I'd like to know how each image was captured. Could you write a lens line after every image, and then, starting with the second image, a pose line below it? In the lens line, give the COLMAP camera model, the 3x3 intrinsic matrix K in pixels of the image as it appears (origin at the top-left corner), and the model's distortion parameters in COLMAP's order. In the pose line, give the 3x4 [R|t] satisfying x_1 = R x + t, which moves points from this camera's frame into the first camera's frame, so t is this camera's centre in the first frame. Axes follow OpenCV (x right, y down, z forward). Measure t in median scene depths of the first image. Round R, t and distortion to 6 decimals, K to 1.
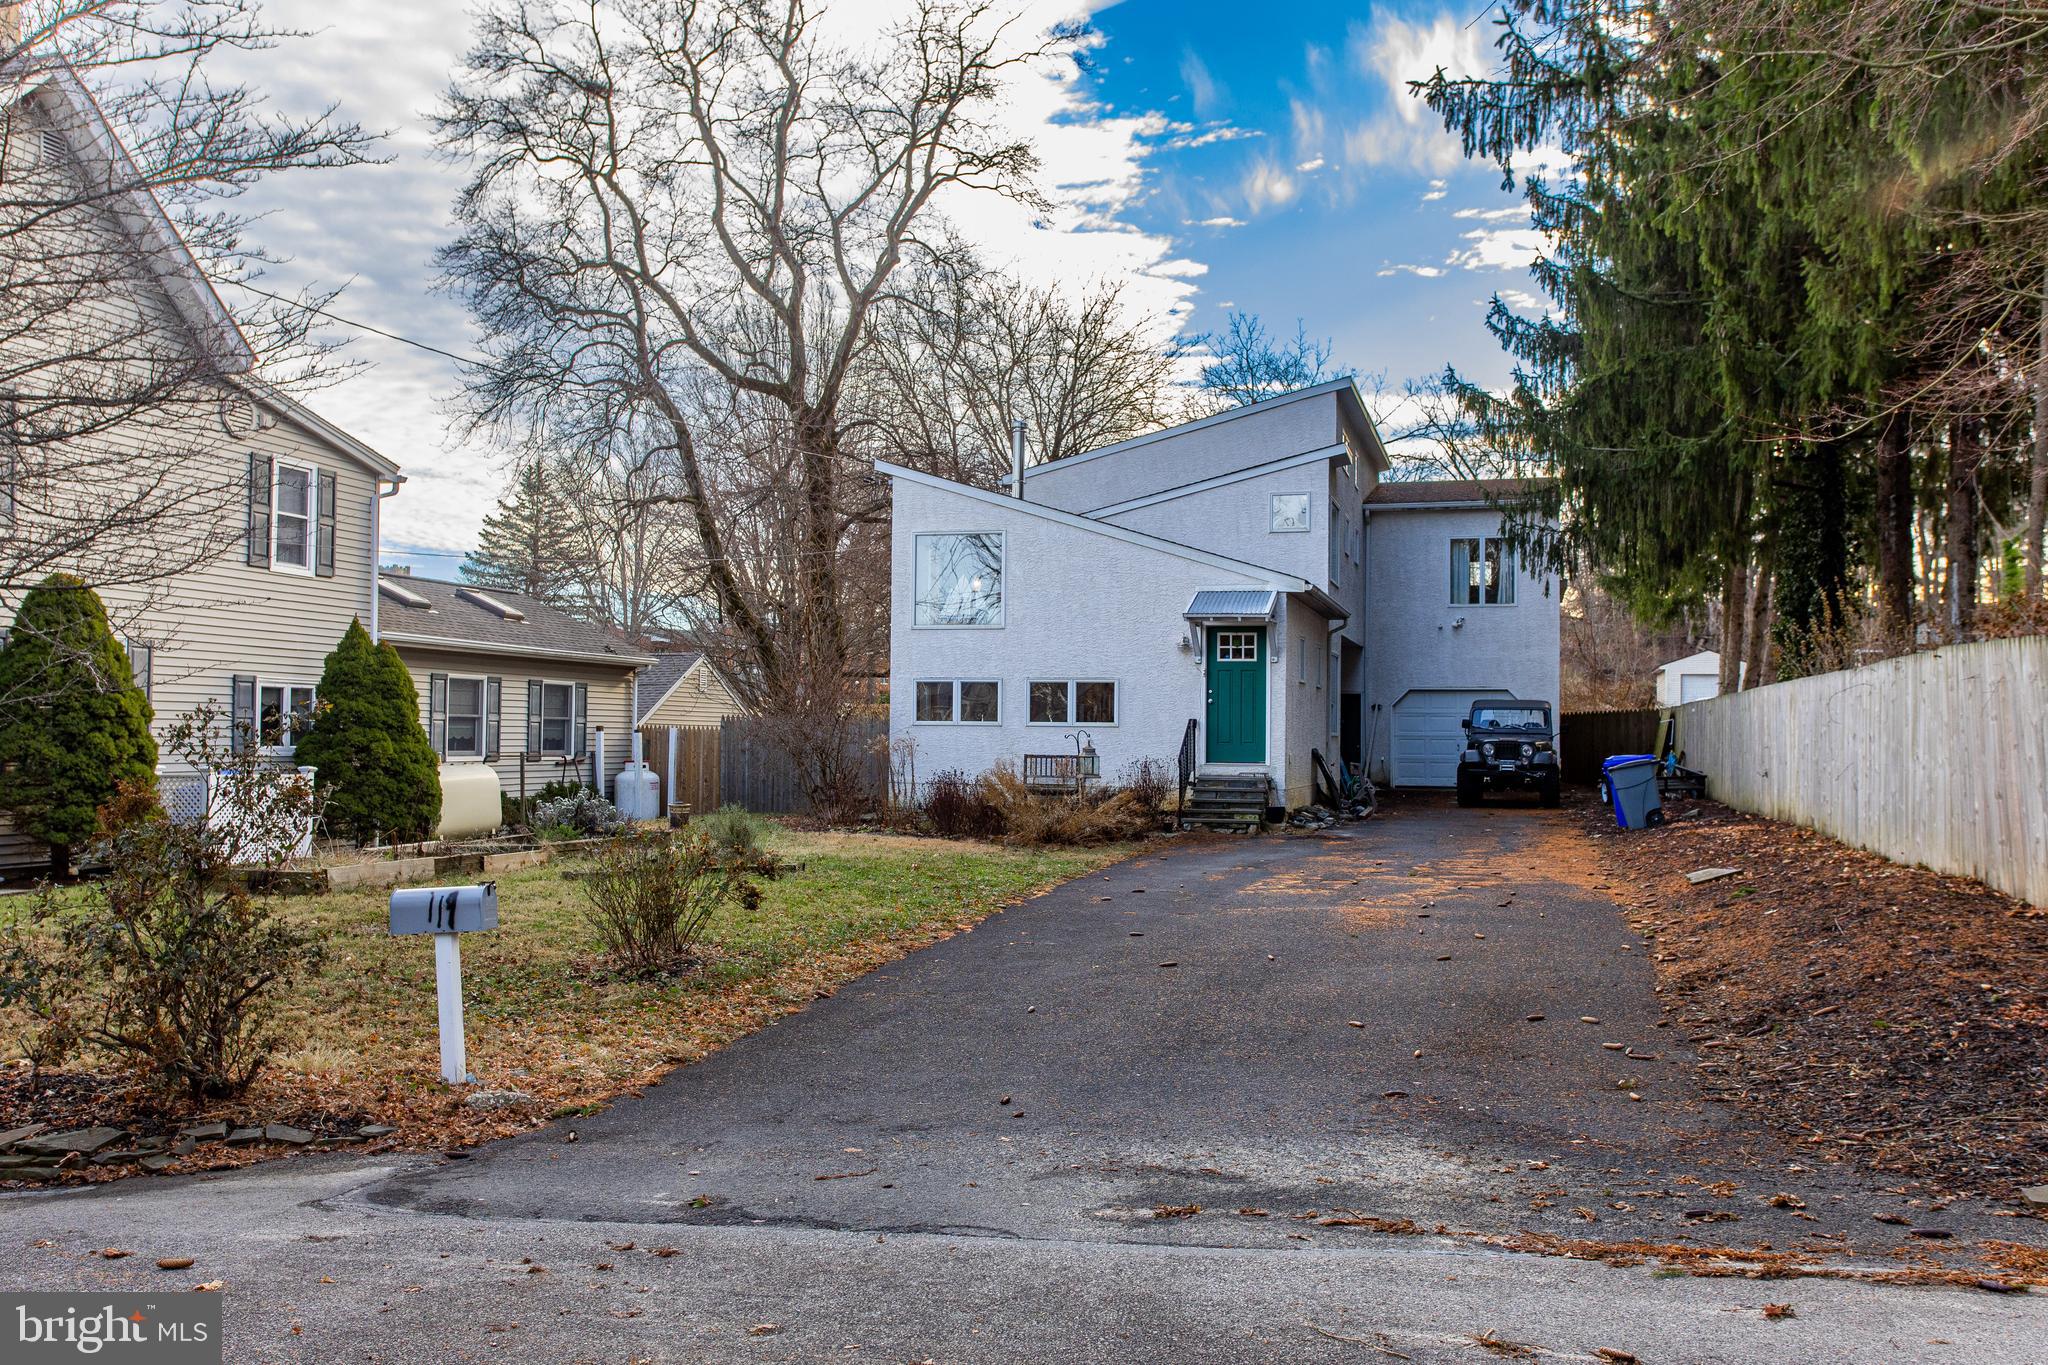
lens RADIAL K [[1833.6, 0, 1023.8], [0, 1833.6, 675.1], [0, 0, 1]] dist [0.062642, 0.006224]
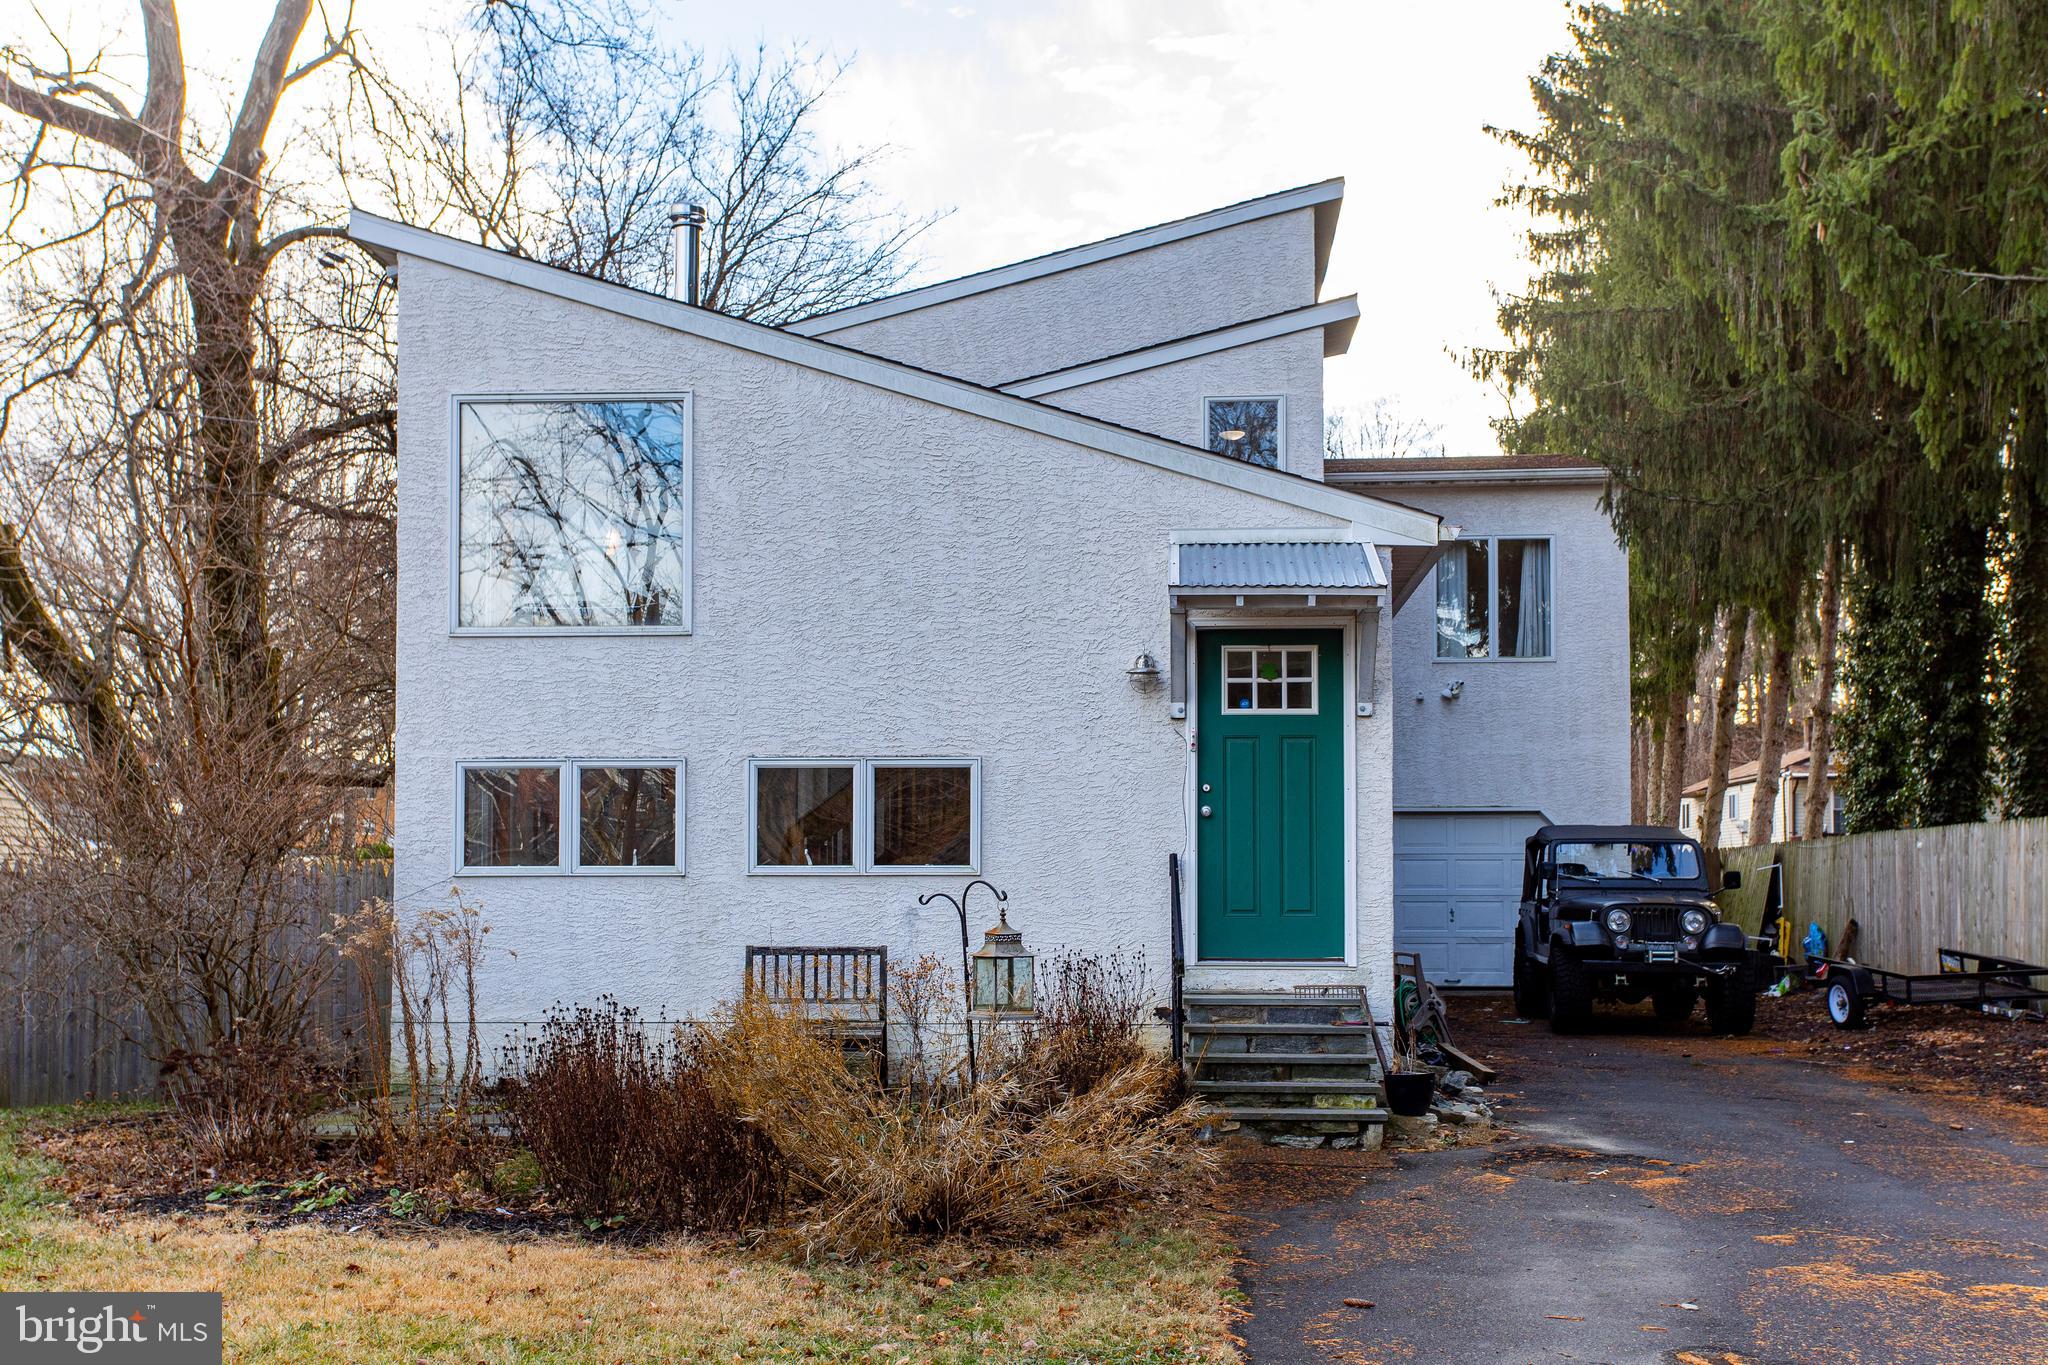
lens RADIAL K [[2251.2, 0, 1023.5], [0, 2251.2, 810.7], [0, 0, 1]] dist [0.090475, 0.000000]
pose [[0.978524, -0.001073, 0.206129, -0.041110], [0.002861, 0.999961, -0.008375, 0.017483], [-0.206112, 0.008785, 0.978489, 0.496655]]
